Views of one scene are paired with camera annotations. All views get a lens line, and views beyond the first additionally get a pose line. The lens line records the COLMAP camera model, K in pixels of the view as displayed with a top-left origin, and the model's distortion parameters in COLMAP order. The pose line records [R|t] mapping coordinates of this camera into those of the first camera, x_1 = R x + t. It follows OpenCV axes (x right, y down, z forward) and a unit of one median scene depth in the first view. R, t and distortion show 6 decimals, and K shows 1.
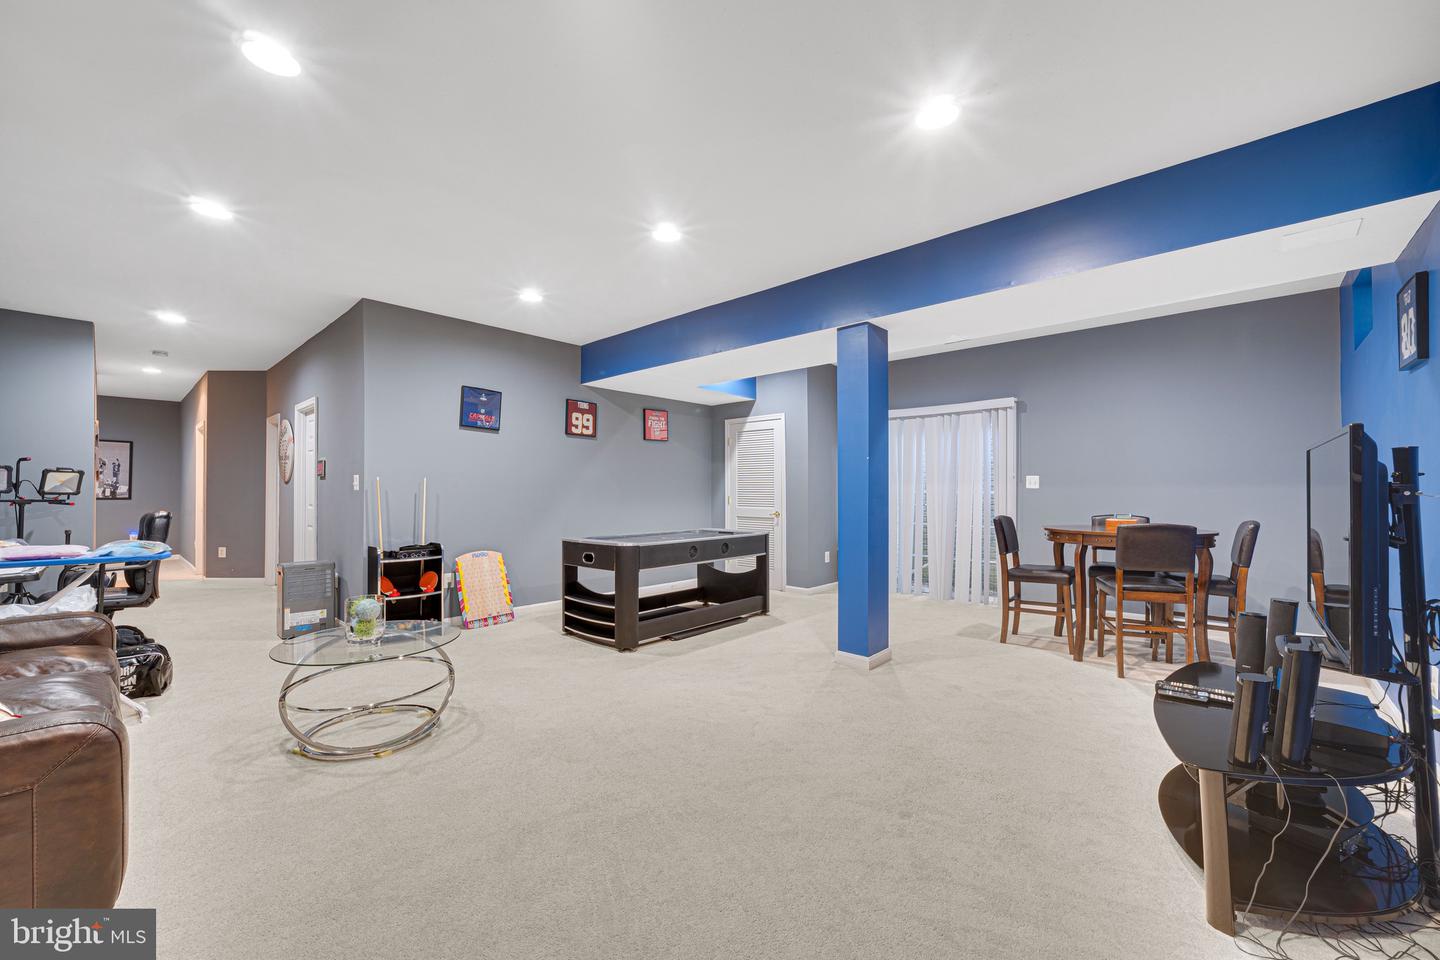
lens RADIAL K [[575.6, 0, 712.0], [0, 575.6, 483.6], [0, 0, 1]] dist [-0.002511, 0.001460]
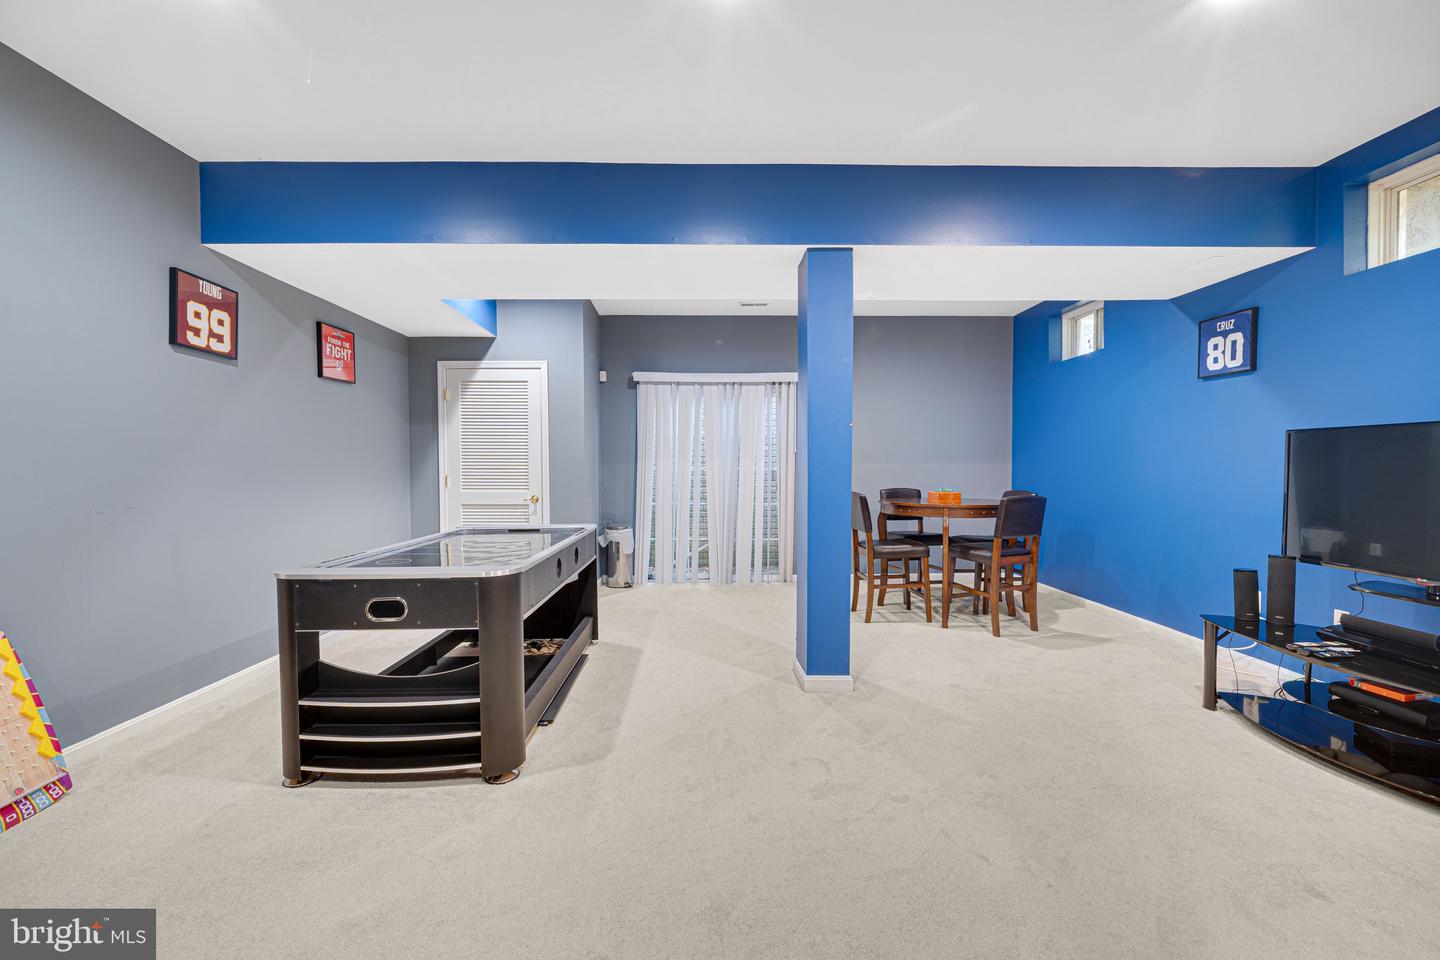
lens RADIAL K [[575.6, 0, 717.4], [0, 575.6, 481.5], [0, 0, 1]] dist [-0.002511, 0.001460]
pose [[0.716088, -0.018668, 0.697761, -0.261209], [-0.006711, 0.999412, 0.033625, 0.005148], [-0.697978, -0.028762, 0.715541, 0.358933]]
